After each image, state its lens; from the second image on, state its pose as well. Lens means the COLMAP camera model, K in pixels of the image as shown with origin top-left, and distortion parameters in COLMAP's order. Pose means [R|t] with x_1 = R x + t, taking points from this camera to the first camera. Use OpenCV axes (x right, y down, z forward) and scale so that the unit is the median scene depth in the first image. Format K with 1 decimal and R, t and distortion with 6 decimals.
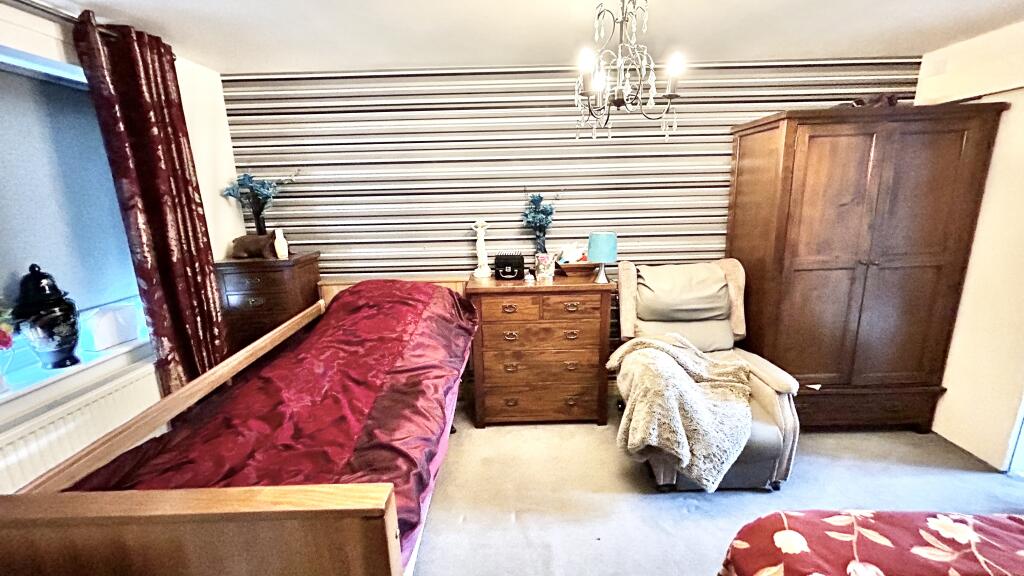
lens RADIAL K [[411.6, 0, 512.0], [0, 411.6, 288.0], [0, 0, 1]] dist [-0.007405, 0.000118]
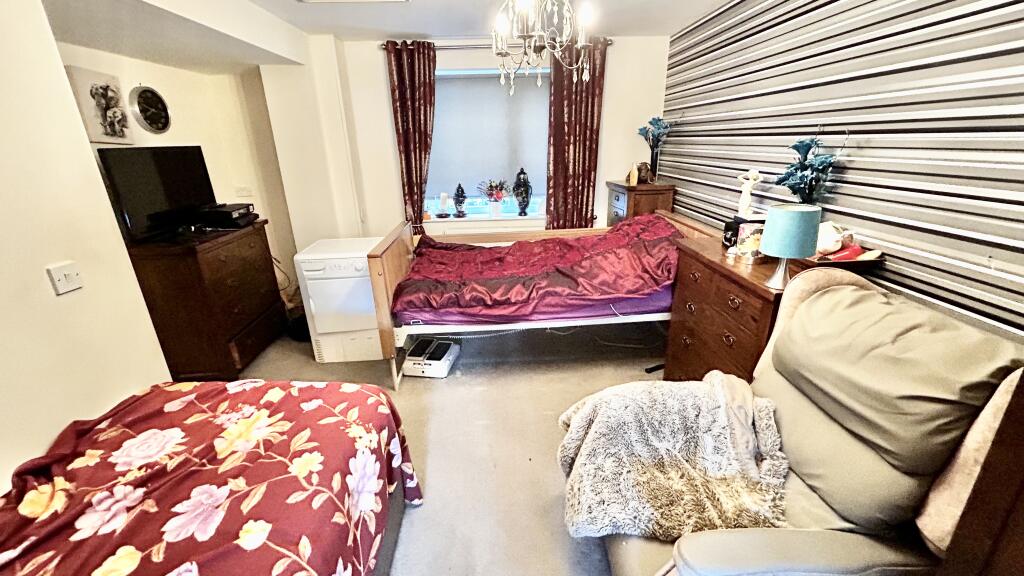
lens RADIAL K [[411.6, 0, 512.0], [0, 411.6, 288.0], [0, 0, 1]] dist [-0.007405, 0.000118]
pose [[0.041867, 0.359177, -0.932330, 1.097533], [-0.204111, 0.916543, 0.343929, -0.201510], [0.978052, 0.175900, 0.111685, 0.740663]]
